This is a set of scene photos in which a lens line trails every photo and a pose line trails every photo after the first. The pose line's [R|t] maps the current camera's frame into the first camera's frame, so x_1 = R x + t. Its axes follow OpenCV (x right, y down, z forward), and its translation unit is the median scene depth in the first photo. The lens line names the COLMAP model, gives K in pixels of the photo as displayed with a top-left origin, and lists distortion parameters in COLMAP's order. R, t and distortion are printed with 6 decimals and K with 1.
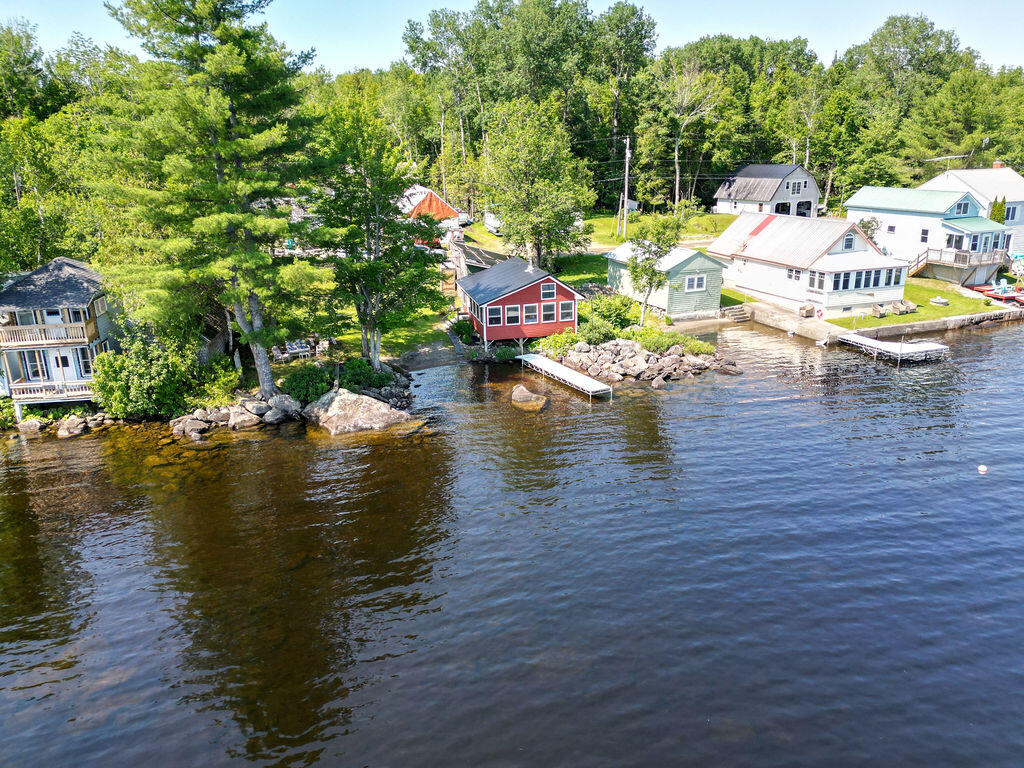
lens RADIAL K [[715.9, 0, 512.0], [0, 715.9, 384.0], [0, 0, 1]] dist [0.029160, -0.000616]
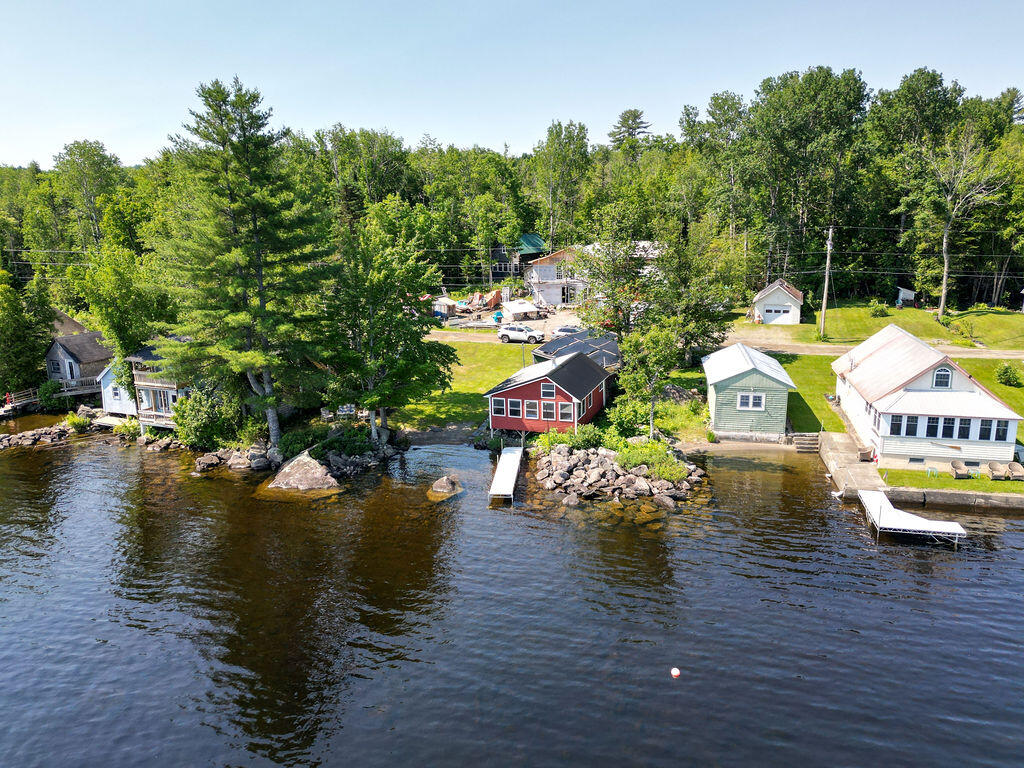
lens RADIAL K [[715.9, 0, 512.0], [0, 715.9, 384.0], [0, 0, 1]] dist [0.029160, -0.000616]
pose [[0.861206, 0.127936, -0.491890, 0.460989], [-0.164803, 0.985803, -0.032140, -0.087109], [0.480795, 0.108744, 0.870064, 0.065447]]
